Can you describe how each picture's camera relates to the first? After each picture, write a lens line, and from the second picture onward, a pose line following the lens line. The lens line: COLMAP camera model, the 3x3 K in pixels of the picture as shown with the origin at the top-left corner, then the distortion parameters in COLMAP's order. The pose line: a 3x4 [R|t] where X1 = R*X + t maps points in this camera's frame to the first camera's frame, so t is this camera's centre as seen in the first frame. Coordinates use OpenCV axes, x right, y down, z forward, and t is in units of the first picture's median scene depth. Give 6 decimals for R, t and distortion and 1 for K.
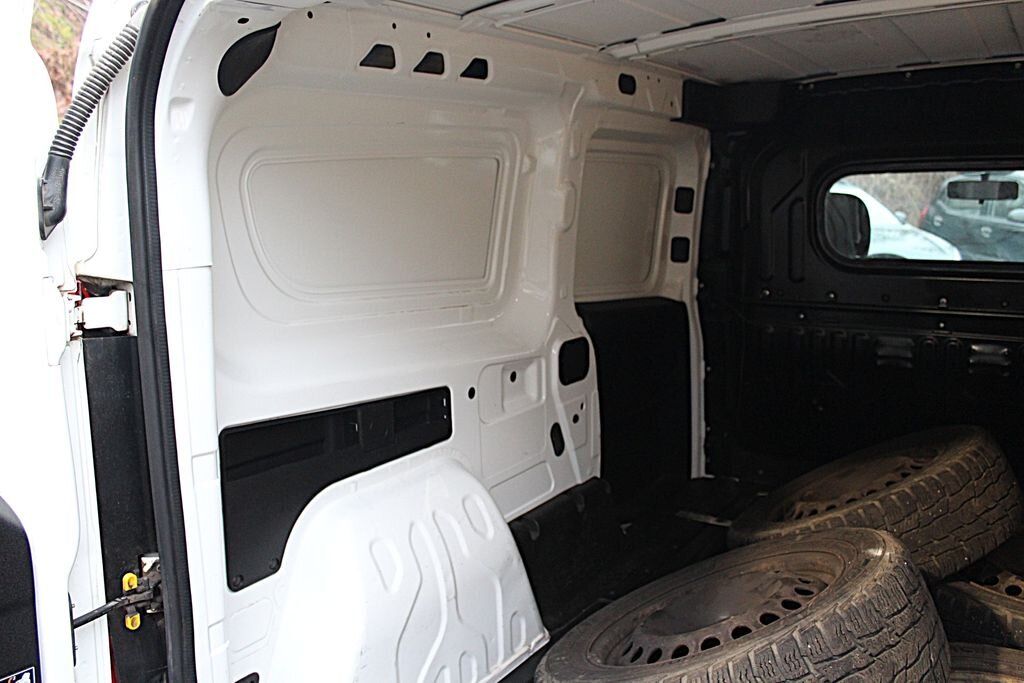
lens RADIAL K [[850.1, 0, 512.0], [0, 850.1, 341.5], [0, 0, 1]] dist [-0.166887, 0.150154]
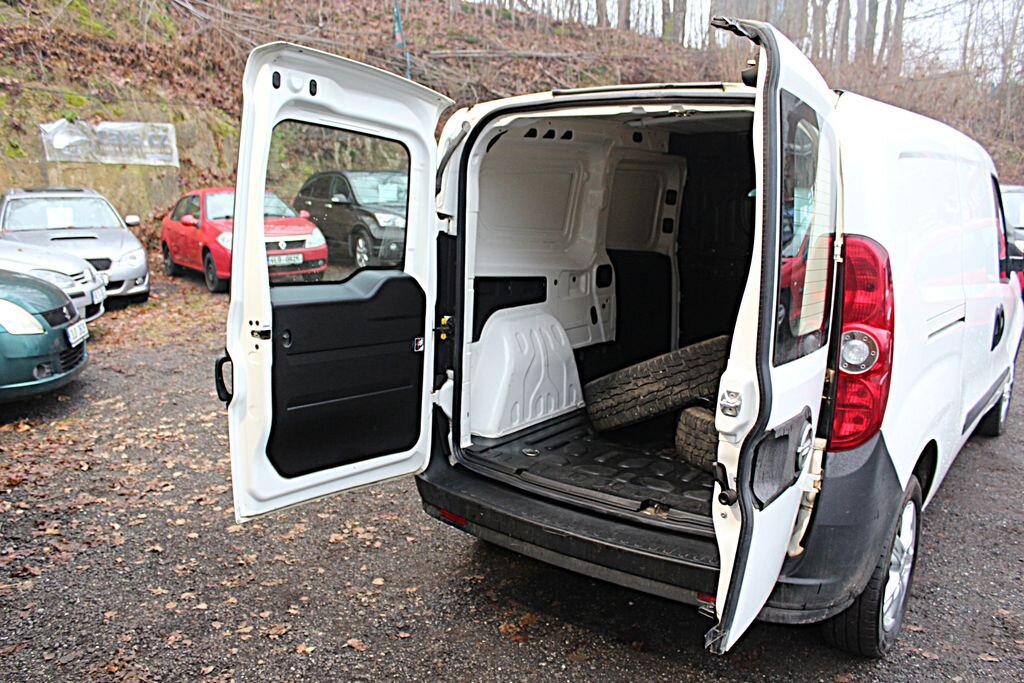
lens RADIAL K [[850.1, 0, 512.0], [0, 850.1, 341.5], [0, 0, 1]] dist [-0.166887, 0.150154]
pose [[0.998242, 0.048274, -0.034394, -0.065433], [-0.047855, 0.998771, 0.012912, 0.159564], [0.034975, -0.011244, 0.999325, -0.976377]]
